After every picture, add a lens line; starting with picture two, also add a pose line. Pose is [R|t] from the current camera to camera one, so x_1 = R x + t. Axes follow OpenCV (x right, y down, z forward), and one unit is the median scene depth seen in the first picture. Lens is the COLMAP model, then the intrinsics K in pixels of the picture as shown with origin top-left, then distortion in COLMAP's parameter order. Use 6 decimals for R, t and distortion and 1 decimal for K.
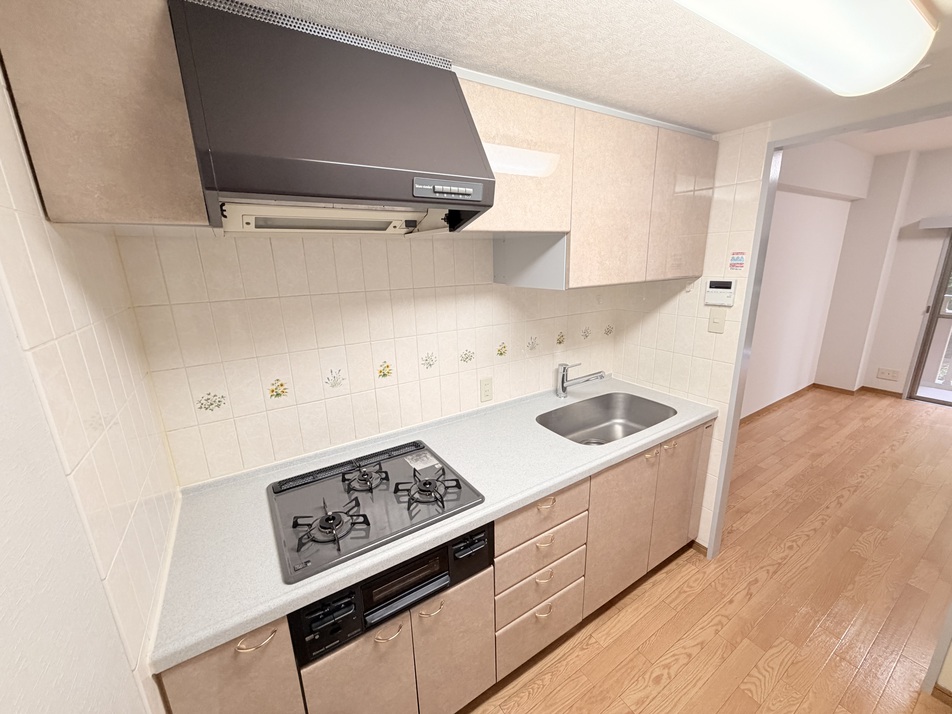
lens RADIAL K [[377.8, 0, 476.0], [0, 377.8, 357.0], [0, 0, 1]] dist [-0.000198, -0.000158]
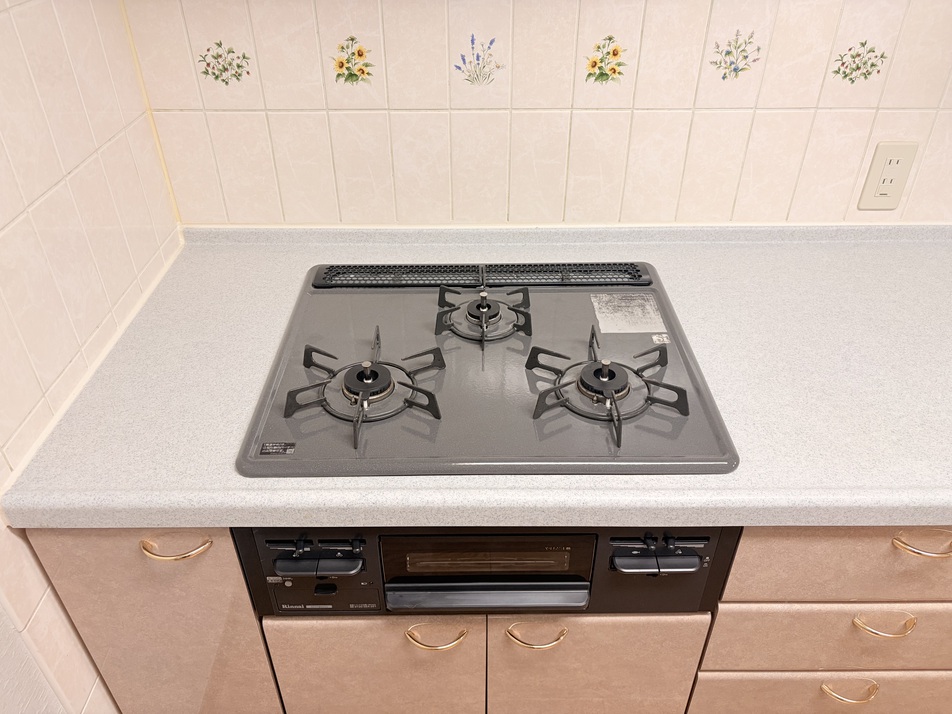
lens RADIAL K [[724.4, 0, 476.9], [0, 724.4, 362.5], [0, 0, 1]] dist [0.024628, -0.008420]
pose [[0.846039, 0.328371, -0.419988, 0.069352], [-0.152886, 0.904145, 0.398934, 0.044895], [0.510728, -0.273303, 0.815145, 0.318438]]
